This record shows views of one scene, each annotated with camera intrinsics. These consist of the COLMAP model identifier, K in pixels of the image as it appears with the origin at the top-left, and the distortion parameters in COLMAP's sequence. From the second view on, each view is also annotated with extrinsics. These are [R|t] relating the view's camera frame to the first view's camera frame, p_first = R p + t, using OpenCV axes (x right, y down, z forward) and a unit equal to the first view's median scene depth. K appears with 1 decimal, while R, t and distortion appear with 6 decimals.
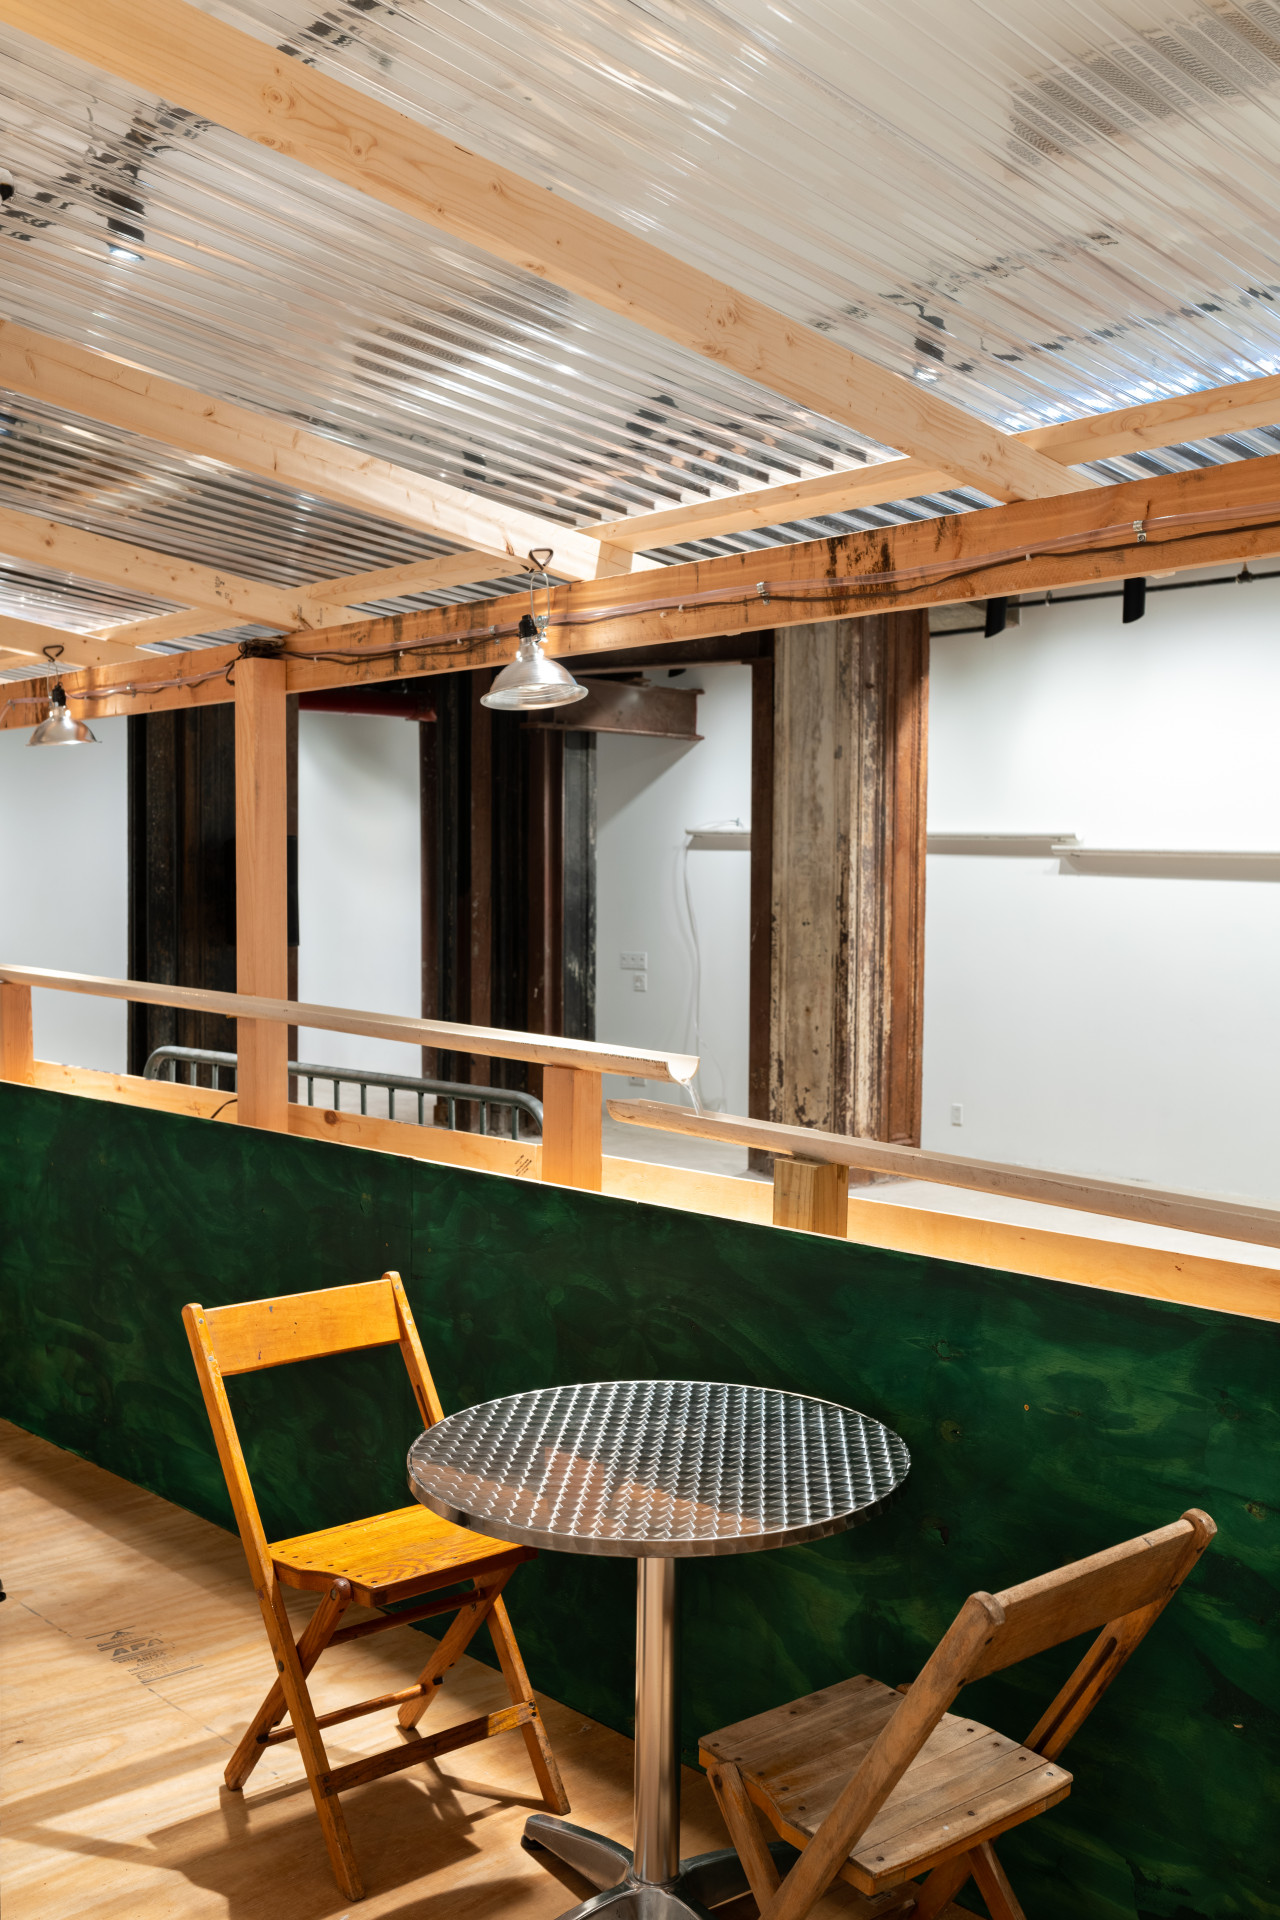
lens RADIAL K [[1795.1, 0, 635.2], [0, 1795.1, 955.6], [0, 0, 1]] dist [-0.019844, 0.000000]
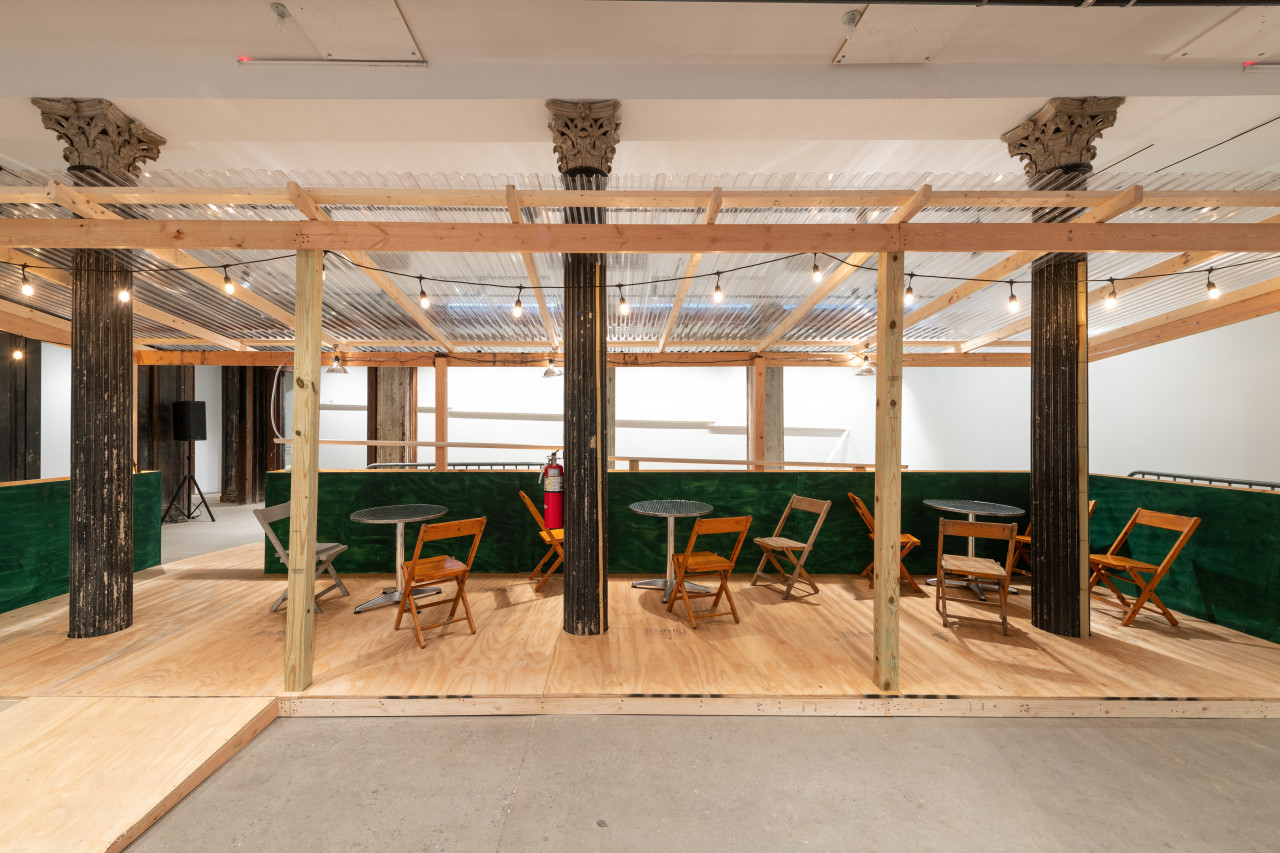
lens RADIAL K [[522.2, 0, 606.8], [0, 522.2, 419.8], [0, 0, 1]] dist [0.013851, -0.000761]
pose [[0.694612, 0.003913, 0.719374, -0.358270], [0.030386, 0.998933, -0.034774, 0.011242], [-0.718743, 0.046013, 0.693752, -0.032333]]
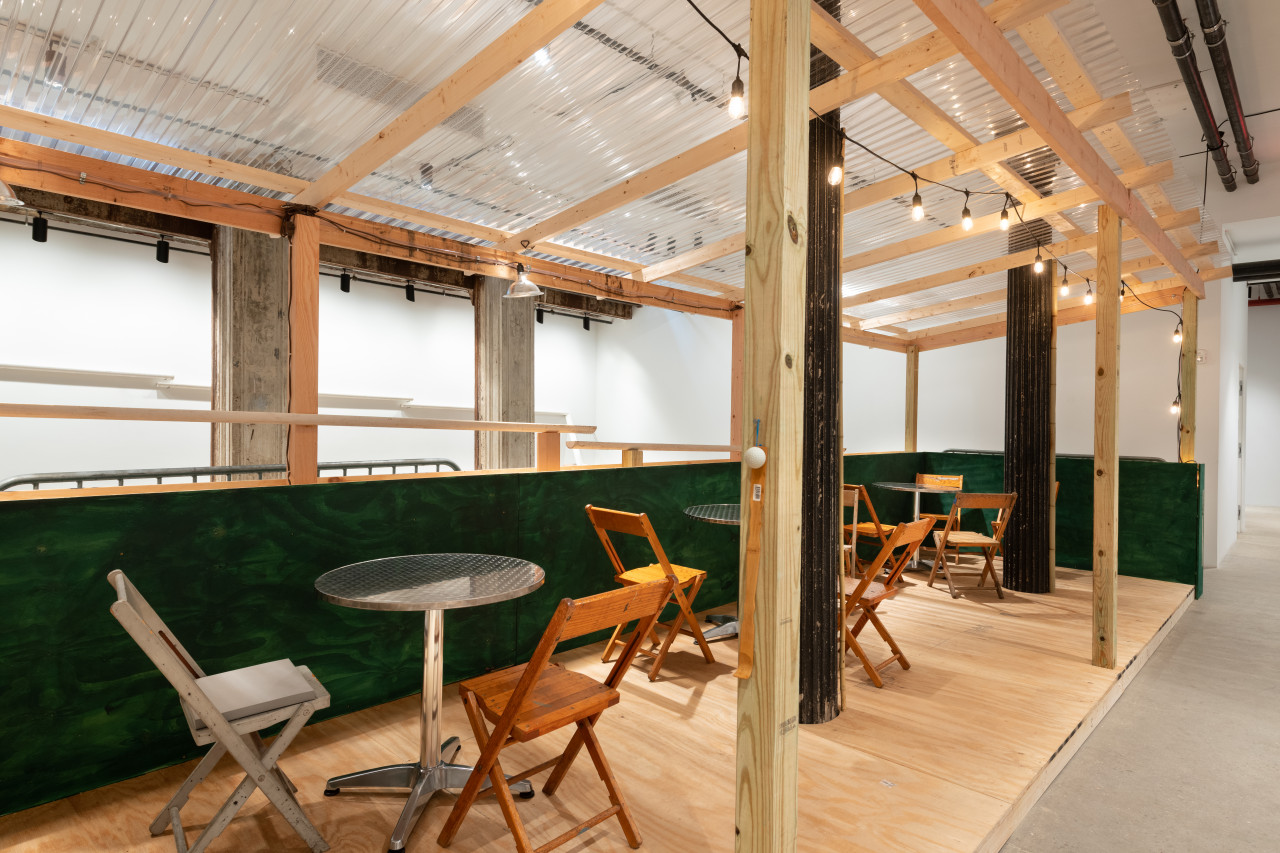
lens RADIAL K [[728.5, 0, 643.3], [0, 728.5, 424.8], [0, 0, 1]] dist [0.023428, -0.000047]
pose [[-0.059369, -0.010045, 0.998186, -0.418518], [0.022879, 0.999673, 0.011421, 0.014259], [-0.997974, 0.023516, -0.059120, 0.326364]]
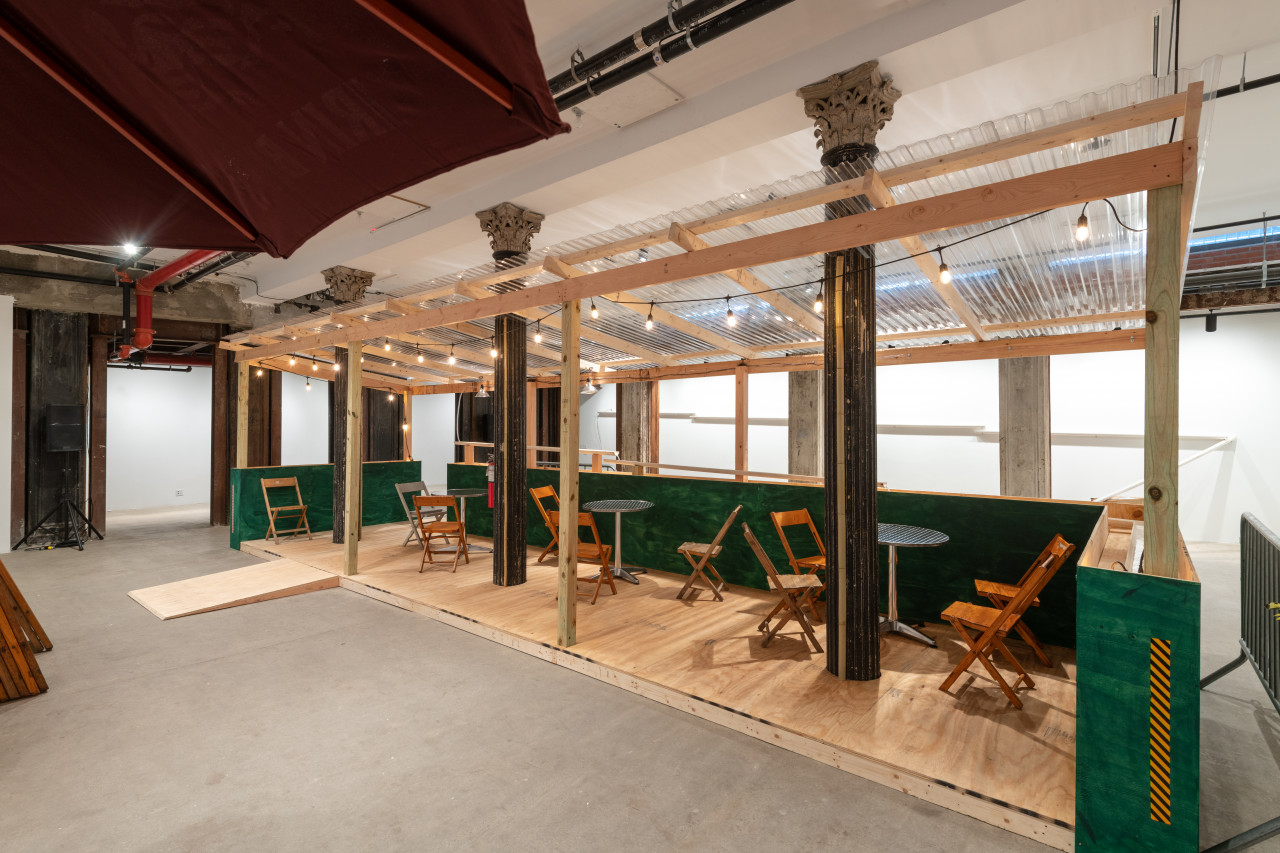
lens RADIAL K [[575.8, 0, 648.6], [0, 575.8, 426.8], [0, 0, 1]] dist [0.012594, 0.000352]
pose [[0.990548, -0.001321, 0.137162, -0.047747], [0.006815, 0.999193, -0.039594, 0.016595], [-0.136999, 0.040155, 0.989757, -0.341567]]
